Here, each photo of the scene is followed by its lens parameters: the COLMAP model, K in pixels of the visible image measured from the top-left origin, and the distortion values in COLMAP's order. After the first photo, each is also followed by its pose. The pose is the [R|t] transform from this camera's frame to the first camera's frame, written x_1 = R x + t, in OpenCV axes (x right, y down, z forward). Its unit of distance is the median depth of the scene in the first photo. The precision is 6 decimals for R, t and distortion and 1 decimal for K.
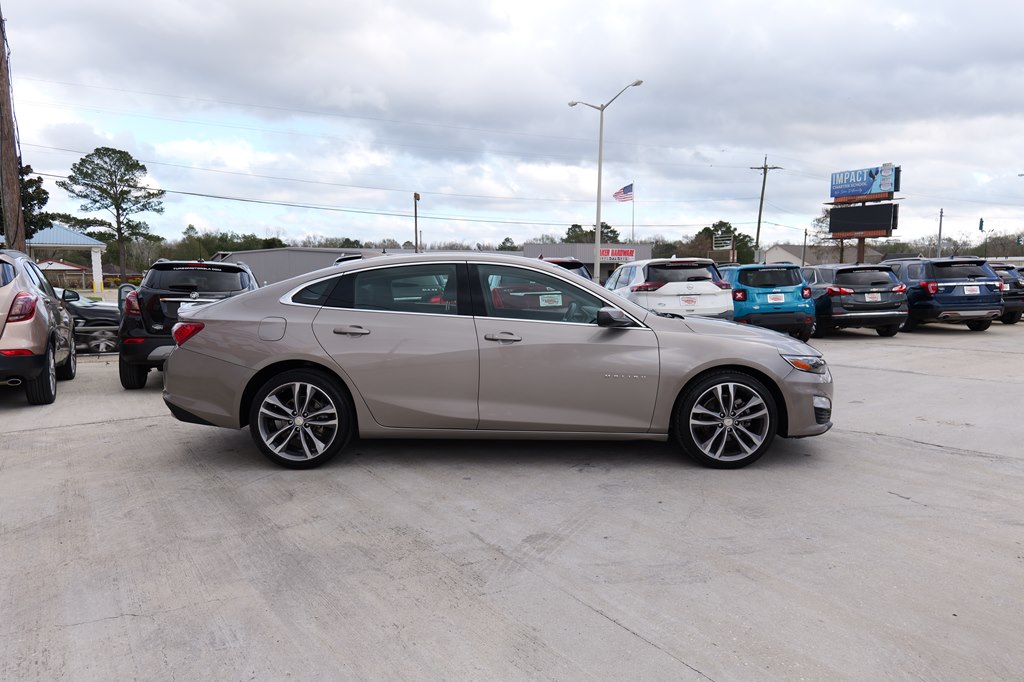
lens RADIAL K [[675.6, 0, 515.5], [0, 675.6, 346.5], [0, 0, 1]] dist [0.009213, -0.003100]
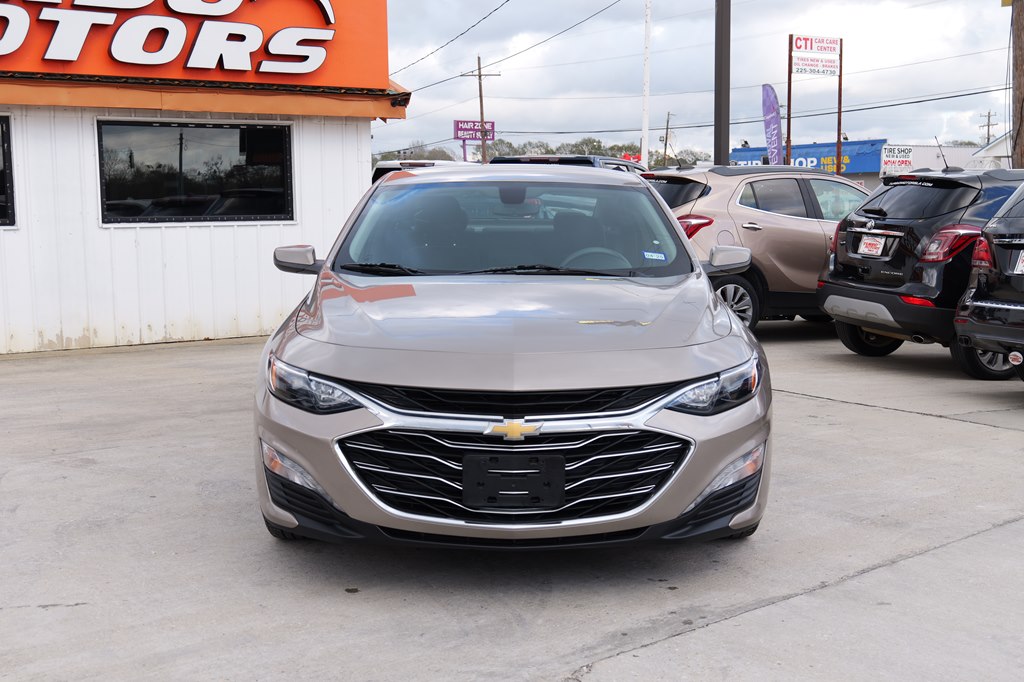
lens RADIAL K [[1220.0, 0, 510.3], [0, 1220.0, 342.0], [0, 0, 1]] dist [0.000063, 0.000000]
pose [[-0.008828, 0.118354, -0.992932, 1.203195], [-0.095042, 0.988376, 0.118655, -0.112208], [0.995434, 0.095418, 0.002524, 1.063056]]
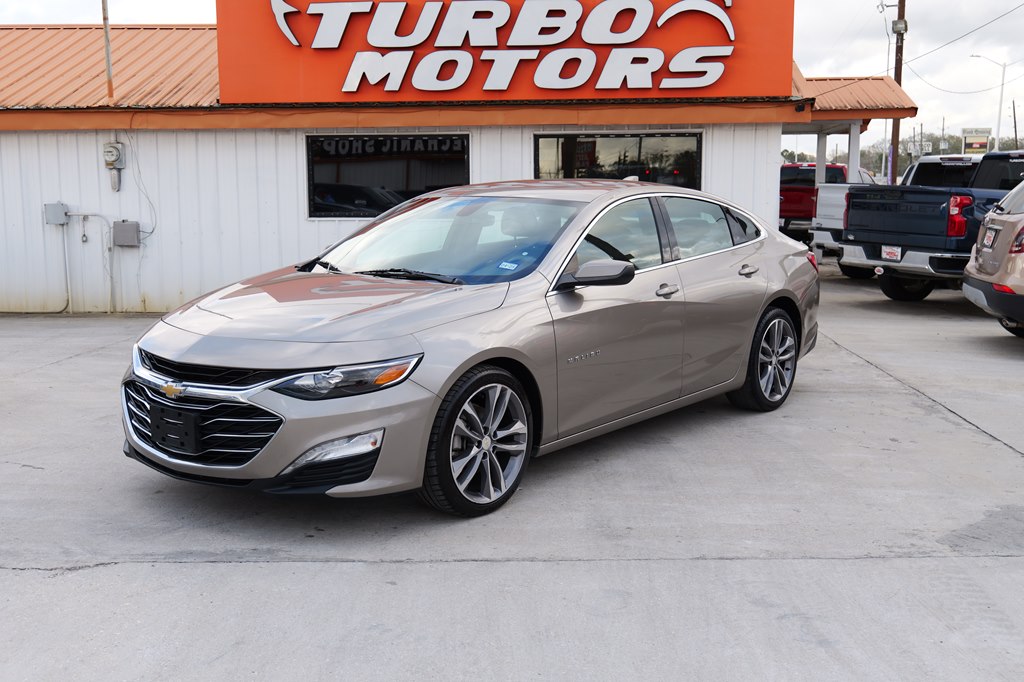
lens RADIAL K [[1087.8, 0, 502.3], [0, 1087.8, 344.6], [0, 0, 1]] dist [0.004550, 0.000000]
pose [[-0.638538, 0.114366, -0.761045, 0.978942], [-0.072820, 0.975481, 0.207689, -0.215643], [0.766137, 0.188037, -0.614554, 1.828848]]
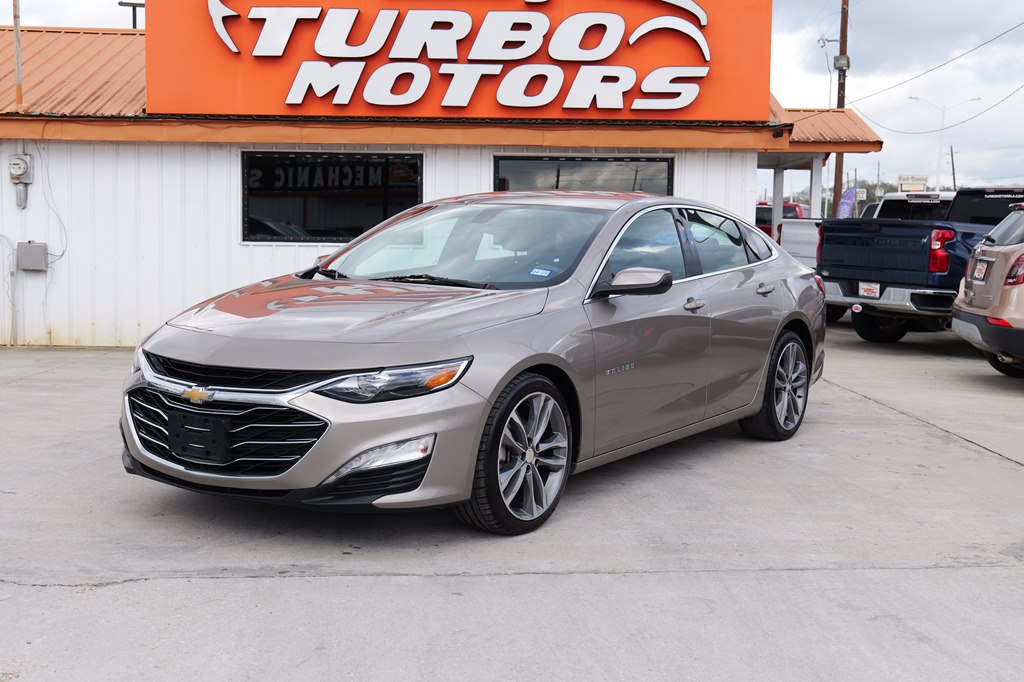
lens RADIAL K [[1220.0, 0, 511.3], [0, 1220.0, 337.7], [0, 0, 1]] dist [0.000063, 0.000000]
pose [[-0.565514, 0.065653, -0.822122, 1.097934], [-0.096104, 0.984790, 0.144750, -0.172128], [0.819120, 0.160867, -0.550603, 1.773425]]
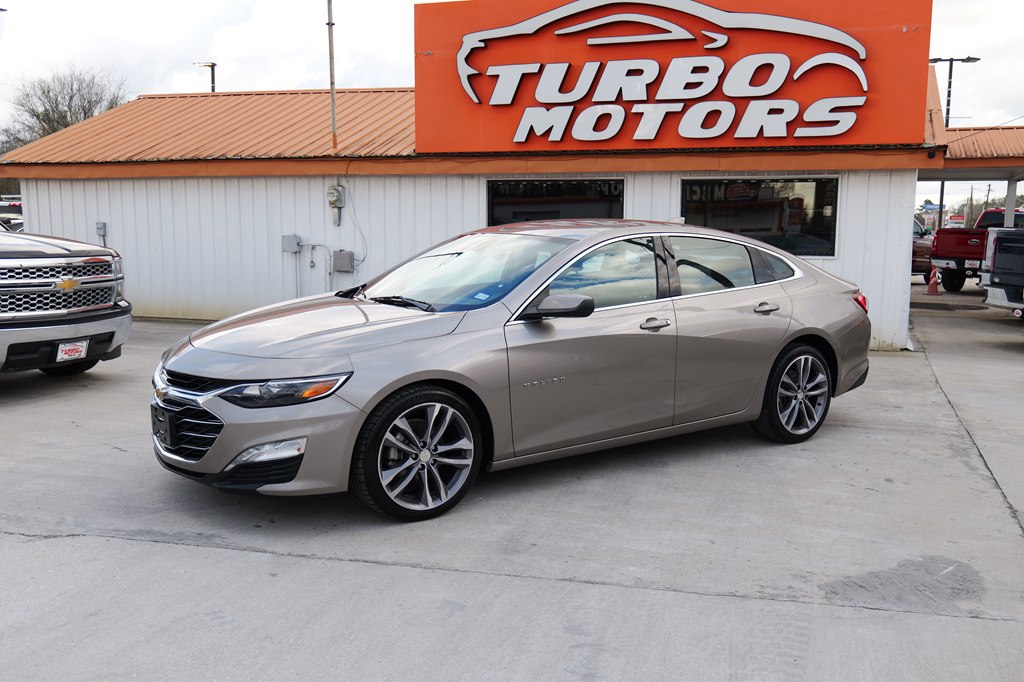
lens RADIAL K [[938.9, 0, 550.4], [0, 938.9, 361.1], [0, 0, 1]] dist [0.004179, 0.000000]
pose [[-0.799926, 0.079497, -0.594810, 0.710761], [-0.068857, 0.972481, 0.222574, -0.232107], [0.596135, 0.219000, -0.772439, 2.001182]]
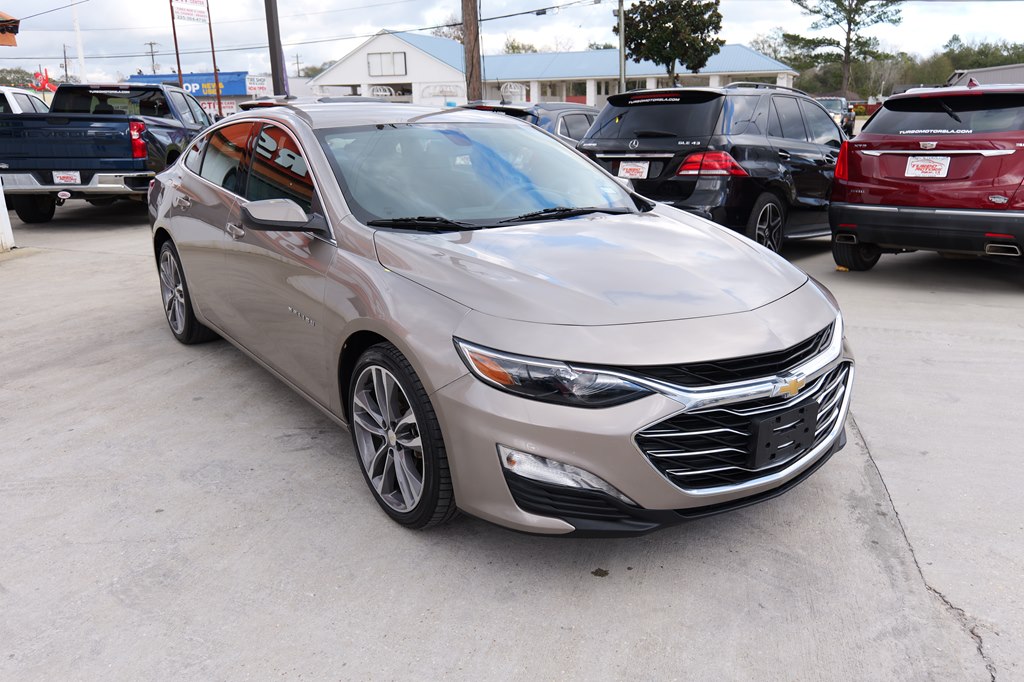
lens RADIAL K [[788.6, 0, 512.1], [0, 788.6, 337.5], [0, 0, 1]] dist [0.002238, 0.003767]
pose [[0.588172, 0.222625, -0.777490, 0.746257], [-0.074545, 0.972197, 0.221984, -0.097963], [0.805293, -0.072607, 0.588415, 0.644087]]
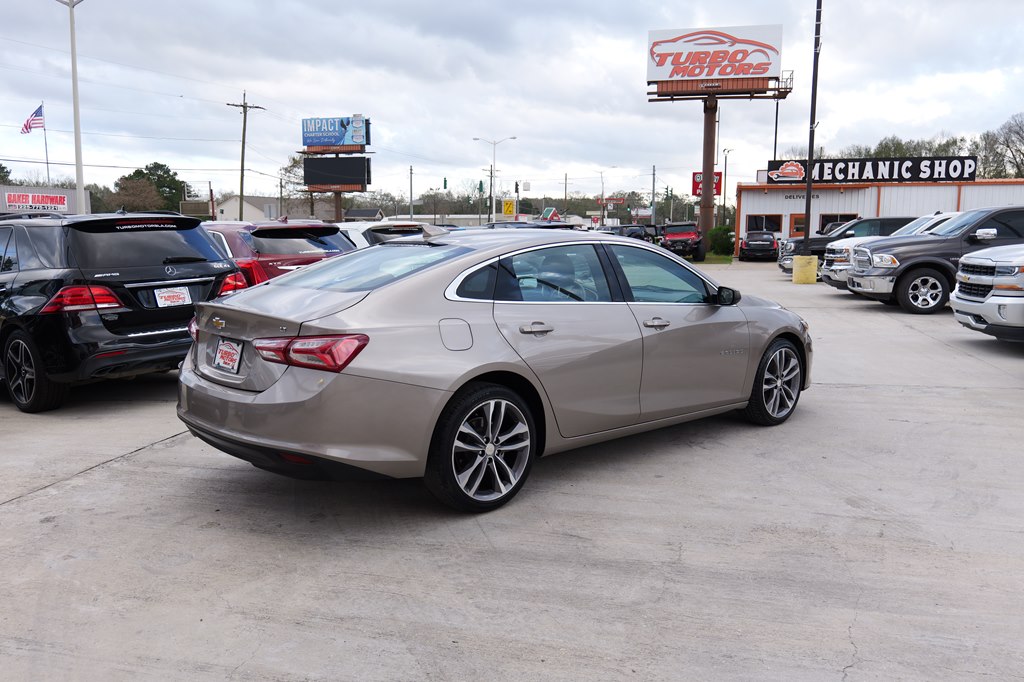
lens RADIAL K [[788.6, 0, 514.6], [0, 788.6, 342.9], [0, 0, 1]] dist [0.002238, 0.003767]
pose [[0.747004, -0.089676, 0.658744, -0.790386], [0.064686, 0.995963, 0.062229, -0.059302], [-0.661665, -0.003874, 0.749790, 0.269253]]
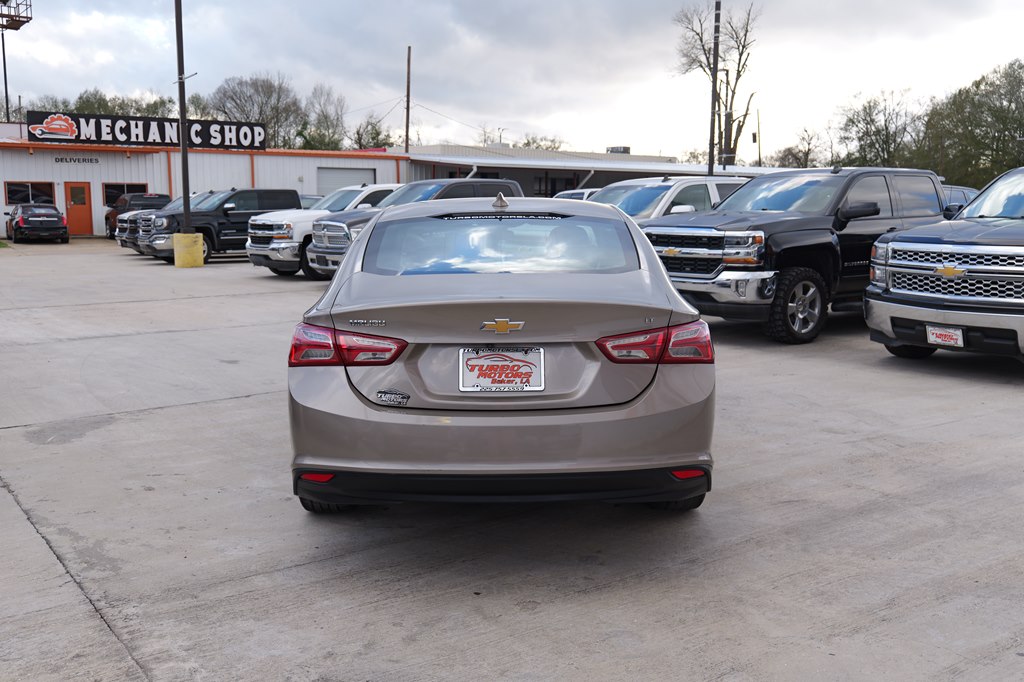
lens RADIAL K [[975.0, 0, 511.5], [0, 975.0, 345.3], [0, 0, 1]] dist [0.008186, 0.000000]
pose [[-0.005584, -0.137495, 0.990487, -1.184179], [0.098129, 0.985646, 0.137377, -0.130732], [-0.995158, 0.097962, 0.007988, 1.046903]]
